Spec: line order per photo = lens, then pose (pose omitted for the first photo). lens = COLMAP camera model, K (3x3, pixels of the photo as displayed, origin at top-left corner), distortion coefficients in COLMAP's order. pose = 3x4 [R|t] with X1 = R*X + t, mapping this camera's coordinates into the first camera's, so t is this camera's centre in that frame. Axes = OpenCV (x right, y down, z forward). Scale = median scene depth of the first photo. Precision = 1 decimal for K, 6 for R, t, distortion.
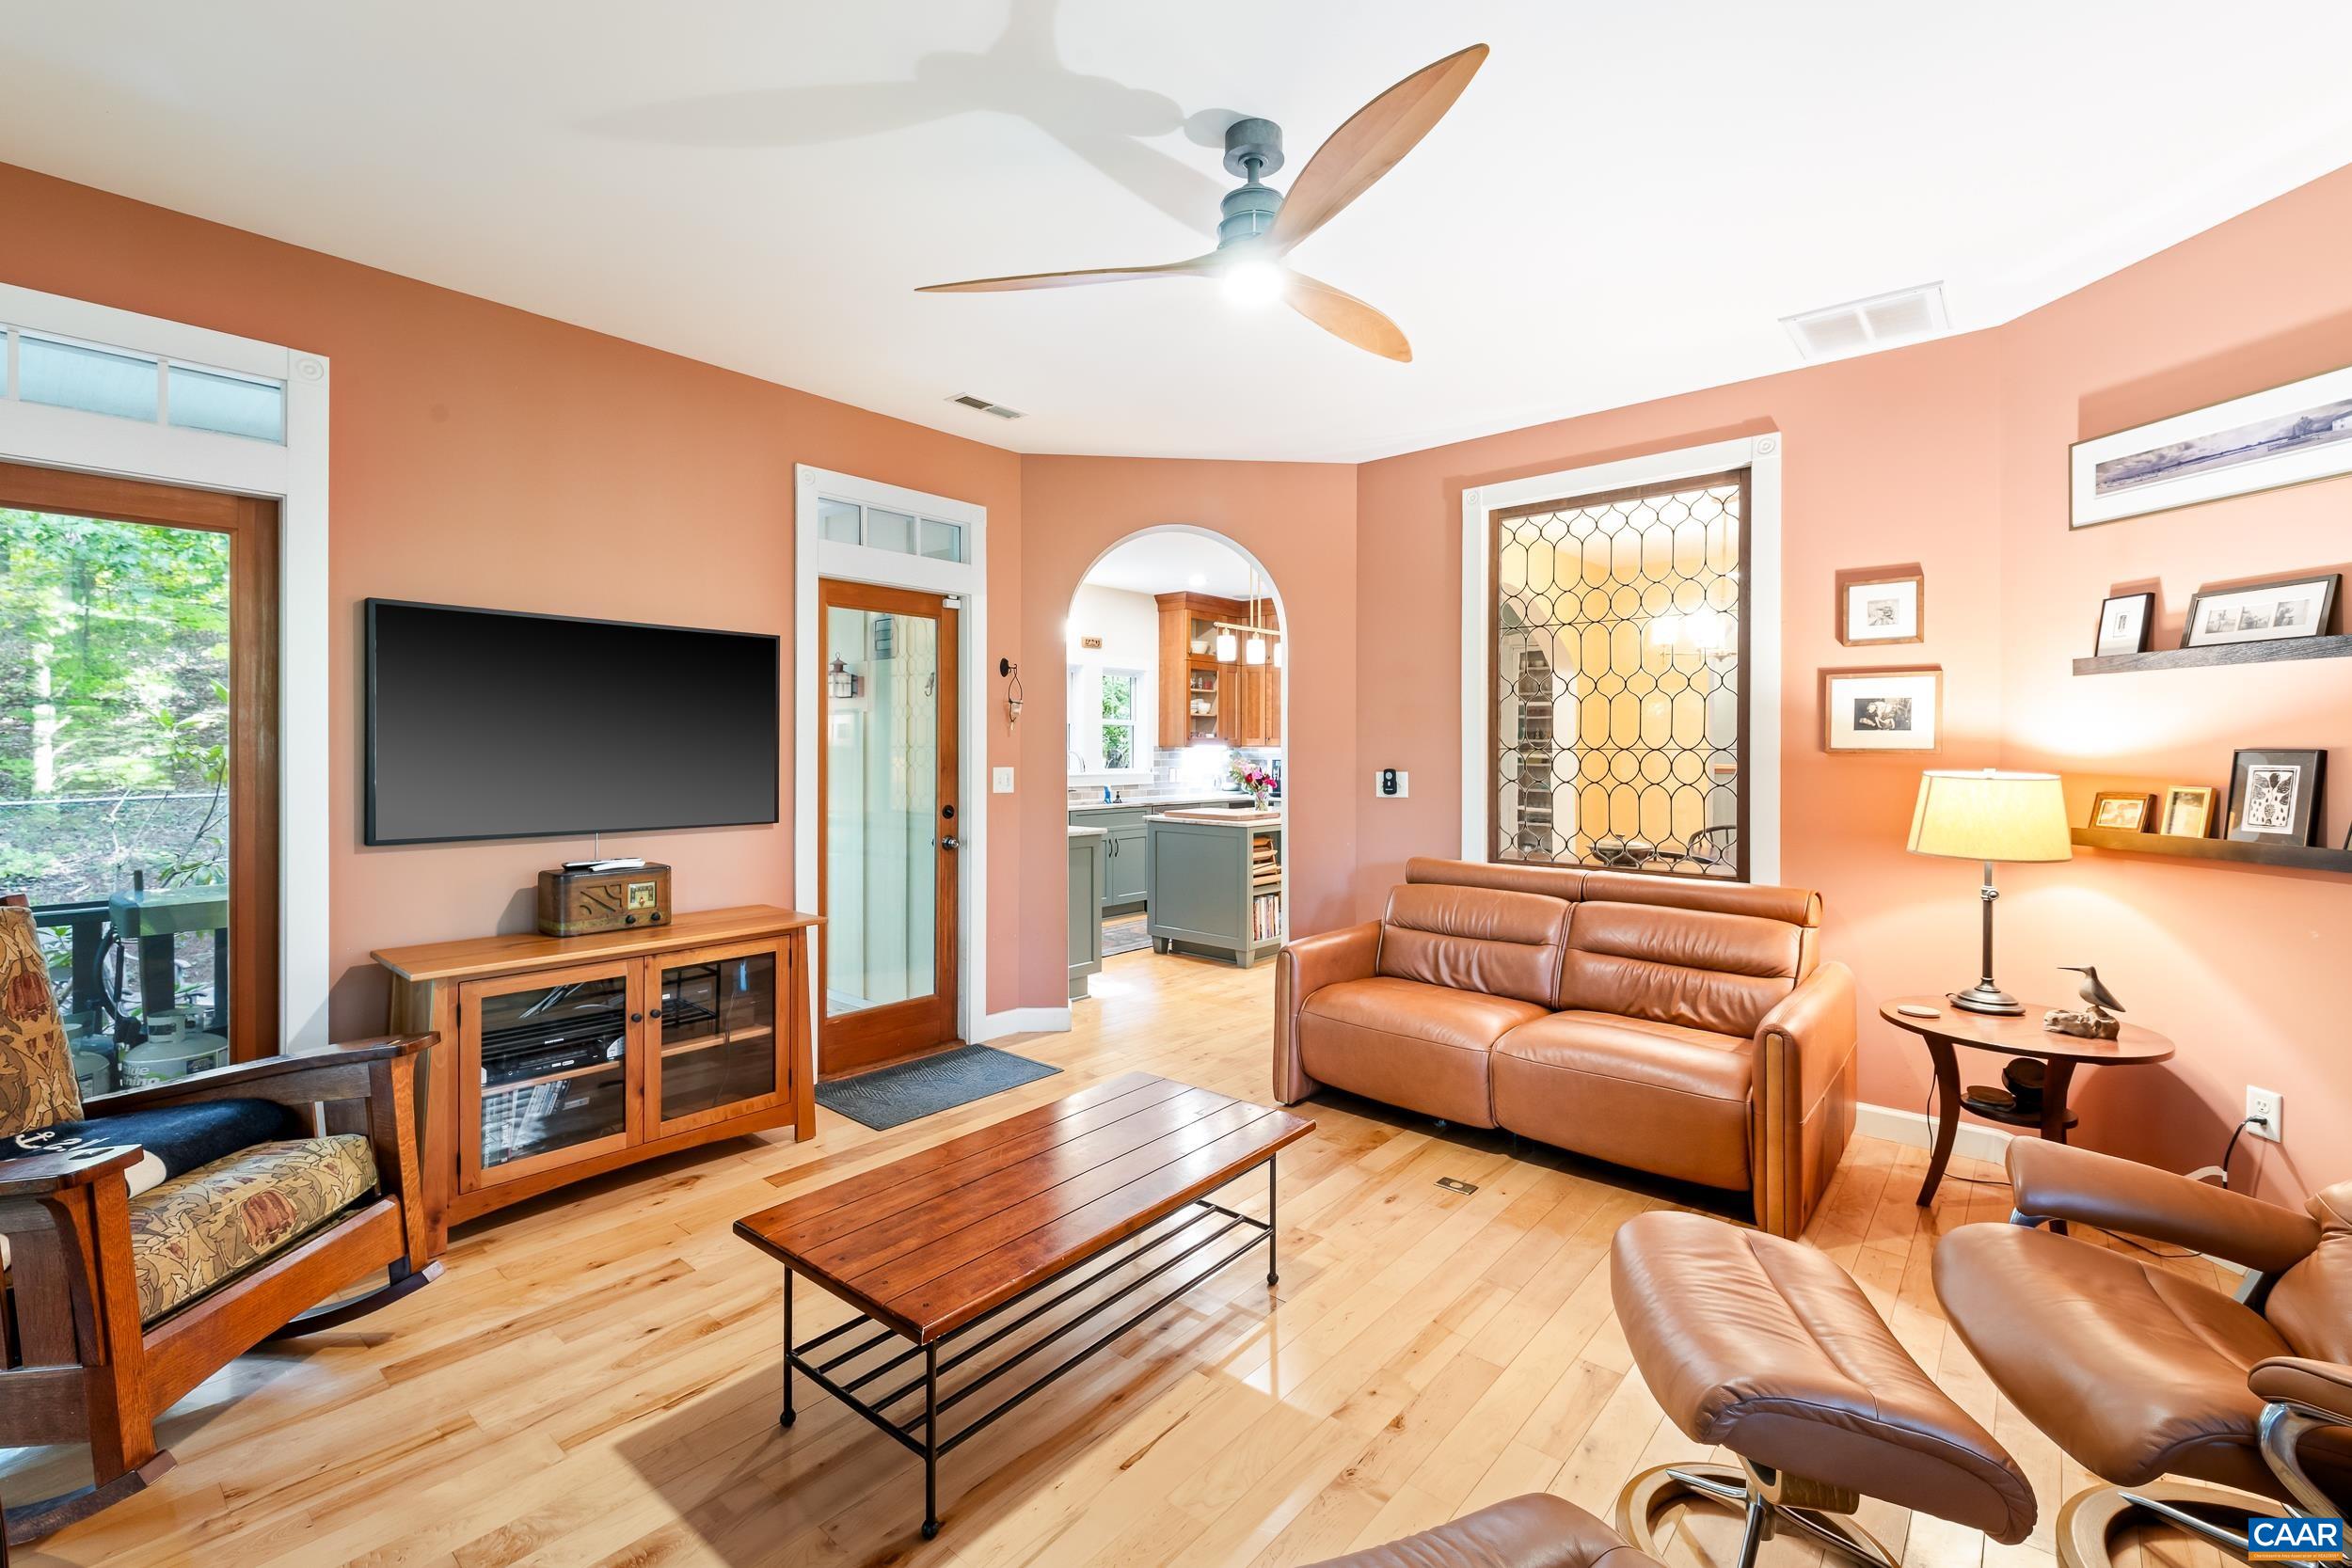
lens RADIAL K [[1017.4, 0, 1172.5], [0, 1017.4, 747.6], [0, 0, 1]] dist [0.002348, -0.000190]
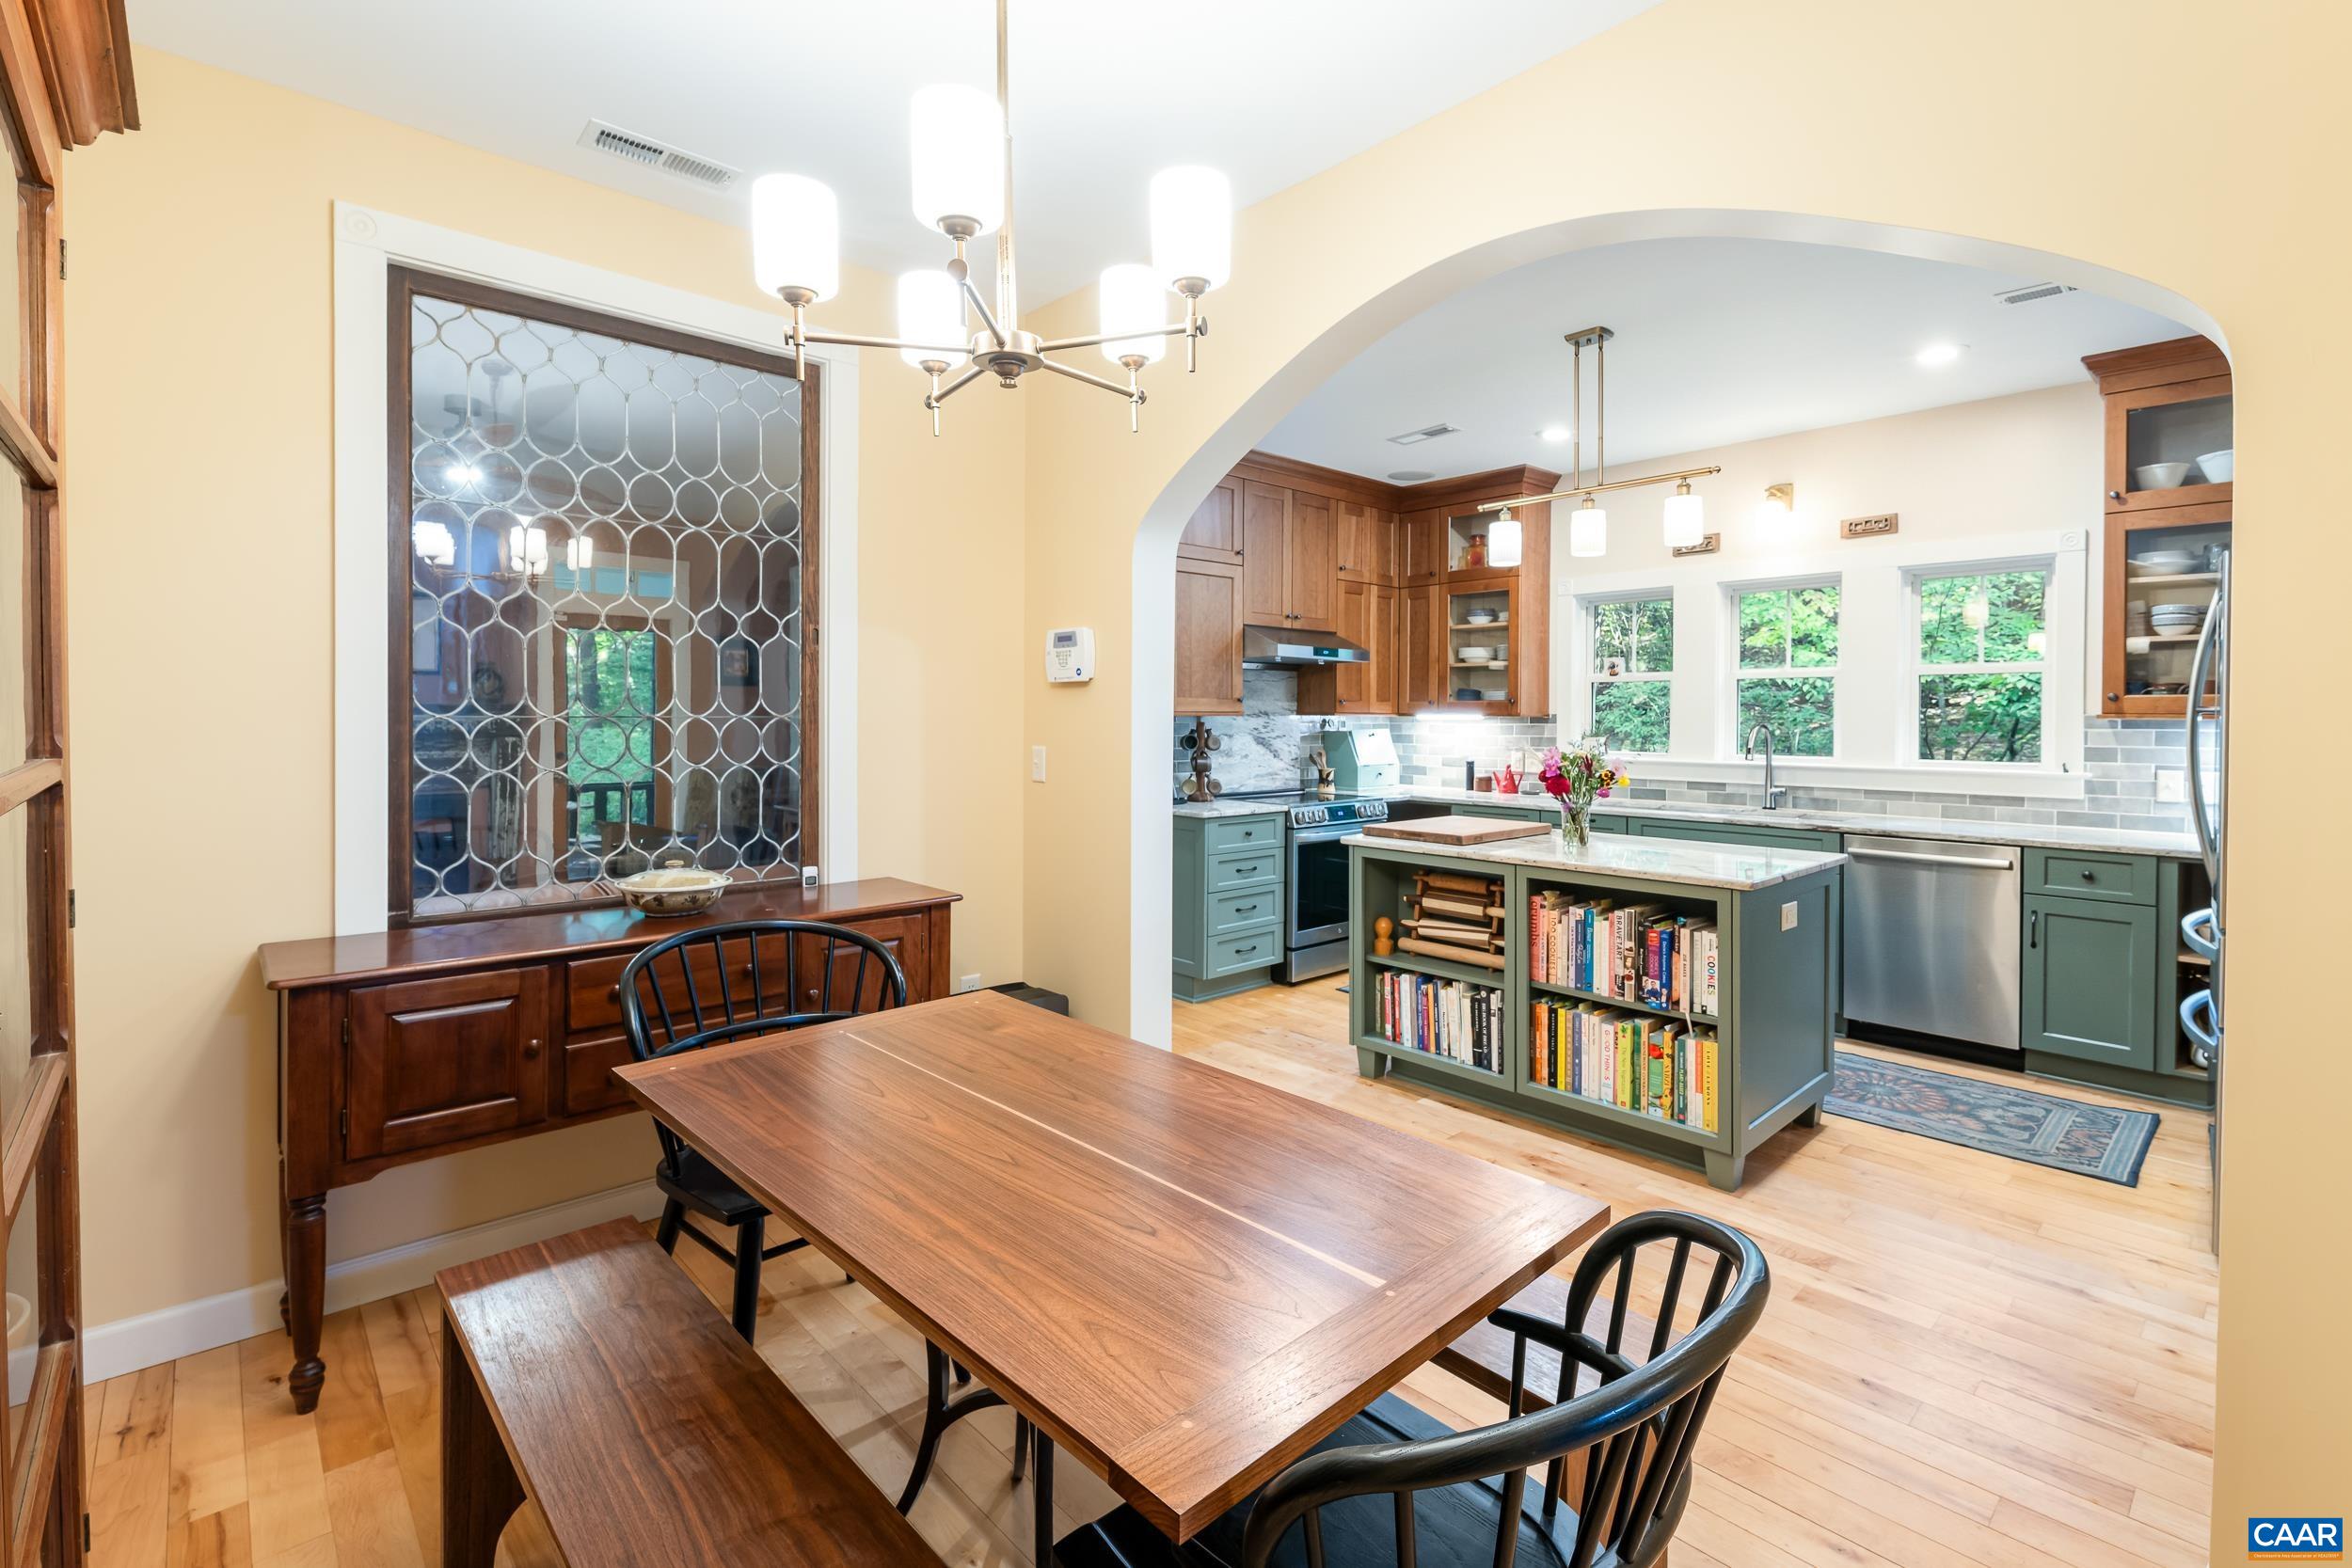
lens RADIAL K [[1061.7, 0, 1210.8], [0, 1061.7, 722.8], [0, 0, 1]] dist [0.002473, 0.000231]
pose [[-0.101620, 0.009425, -0.994779, 0.486248], [-0.004469, 0.999941, 0.009931, -0.001376], [0.994813, 0.005455, -0.101572, 0.651150]]
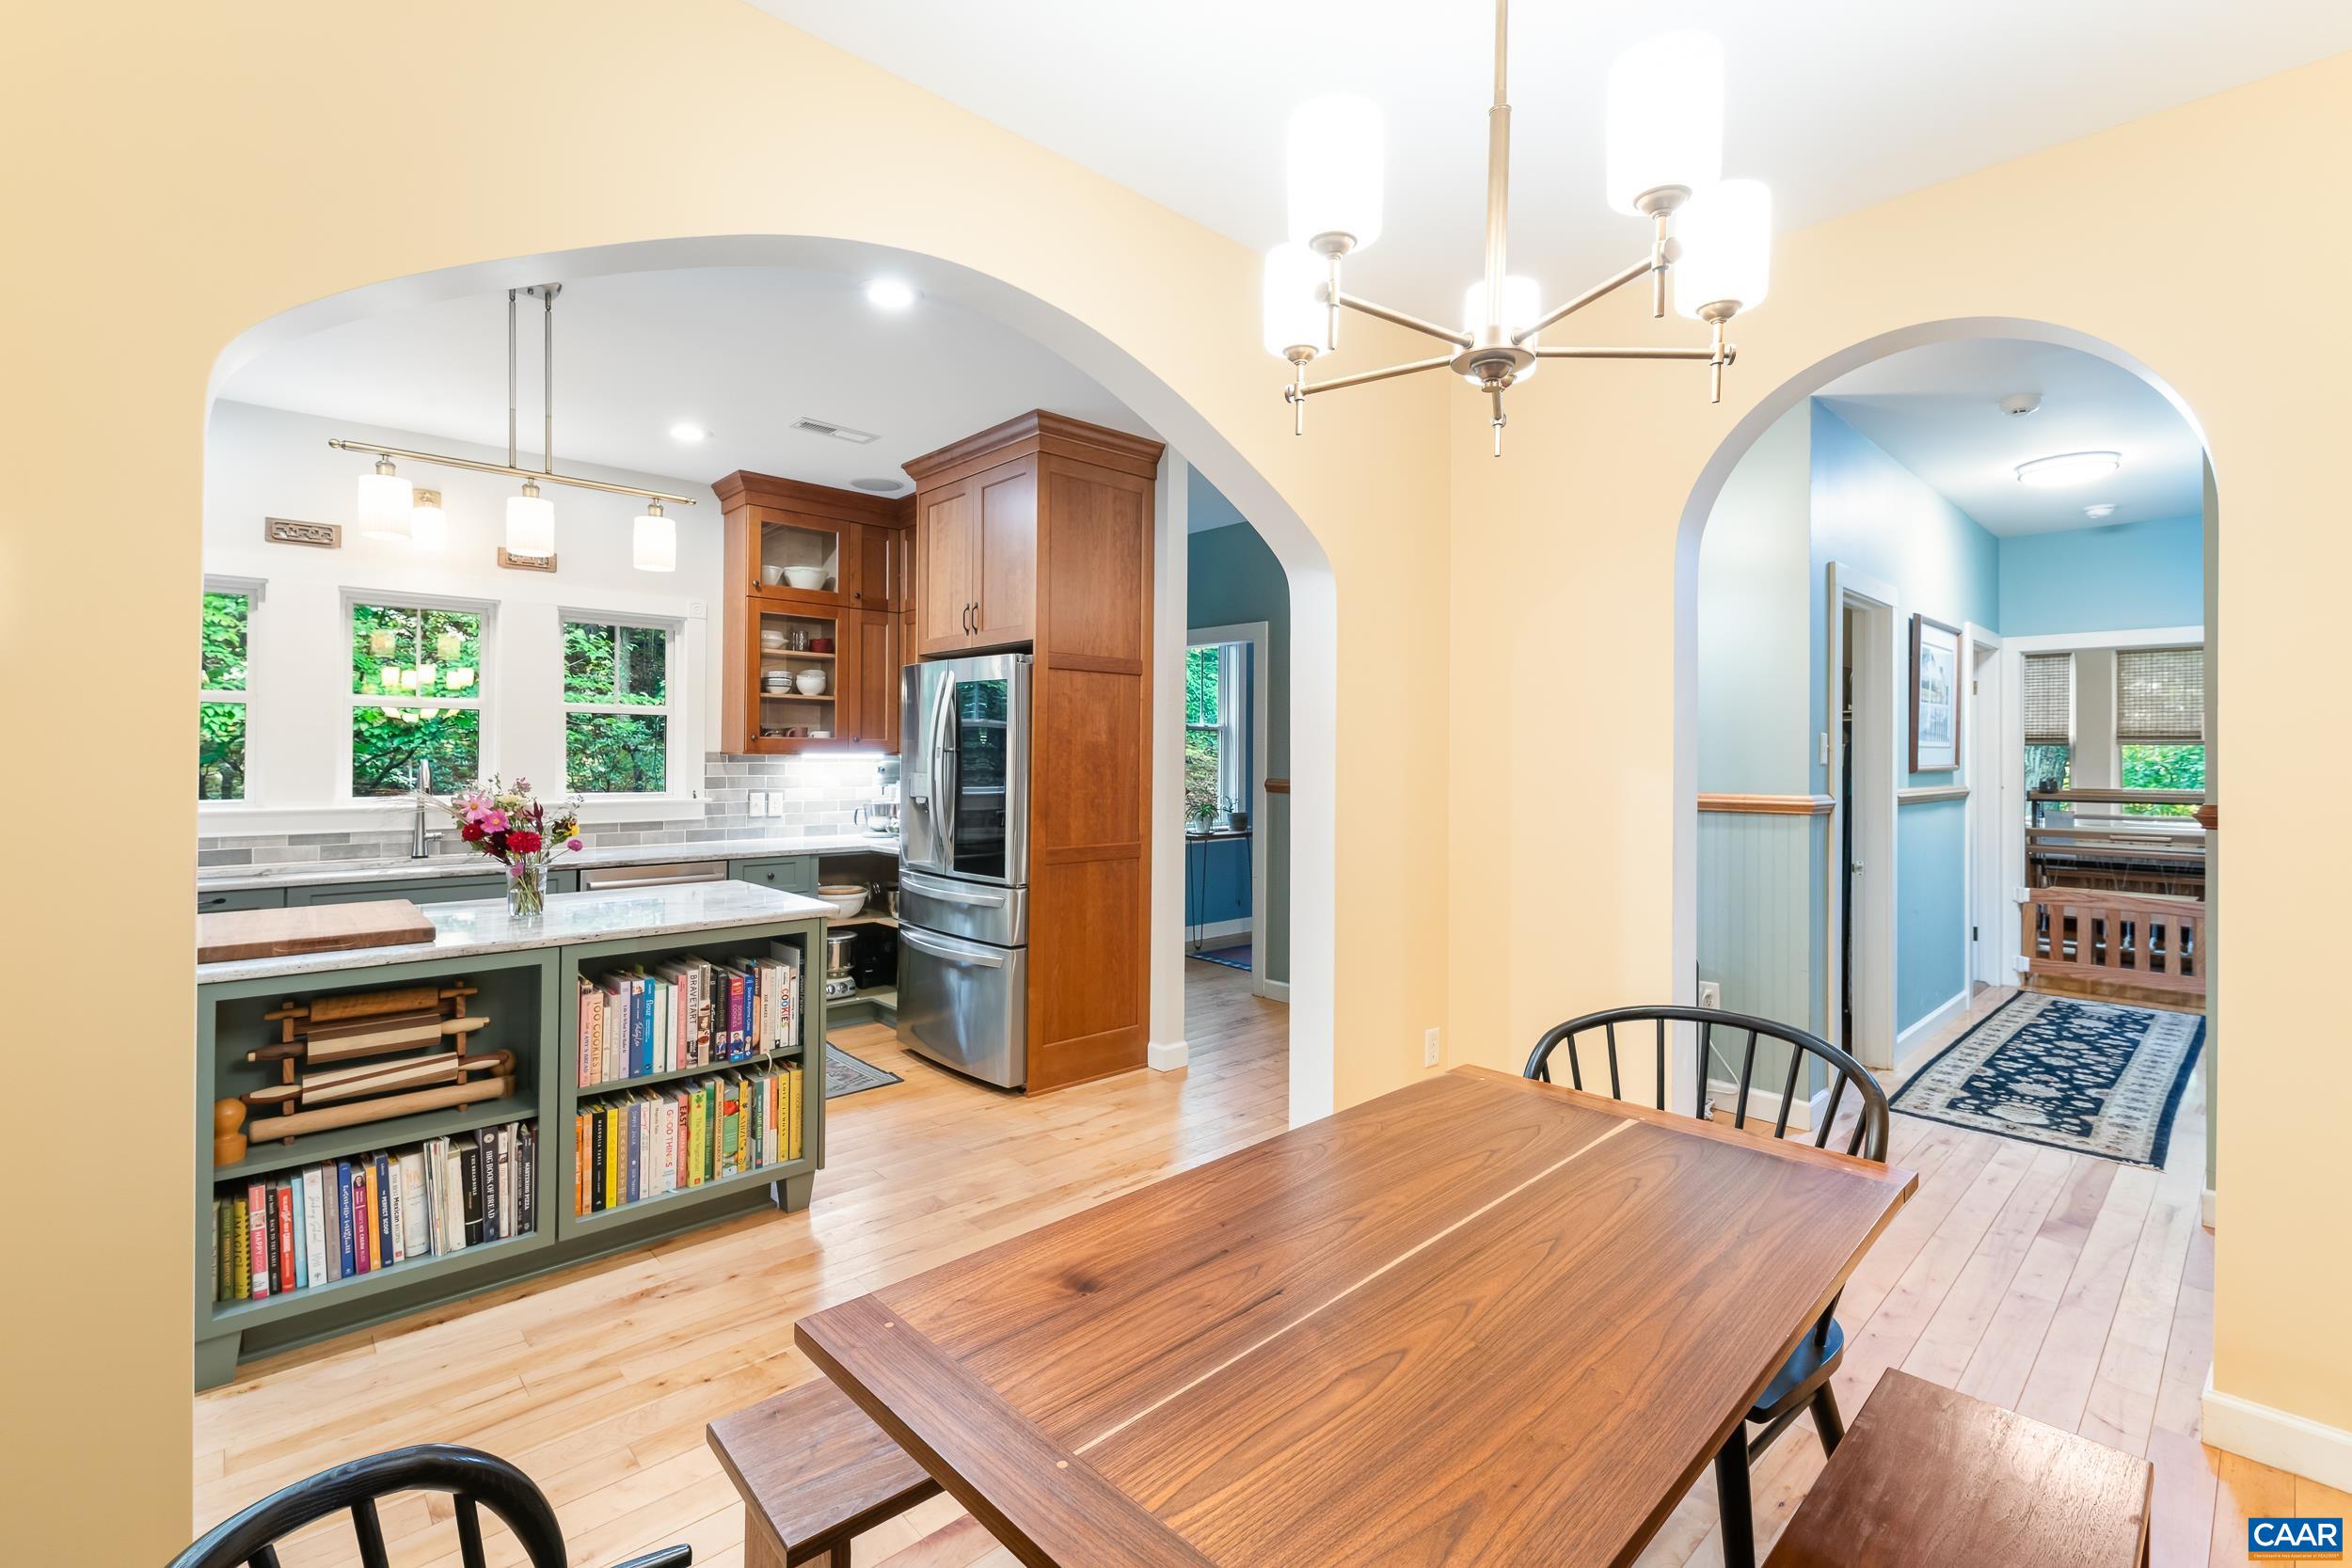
lens RADIAL K [[1017.4, 0, 1172.5], [0, 1017.4, 747.6], [0, 0, 1]] dist [0.002348, -0.000190]
pose [[0.993271, 0.007142, -0.115592, 0.300036], [-0.008244, 0.999925, -0.009062, -0.001017], [0.115519, 0.009954, 0.993255, 0.463494]]
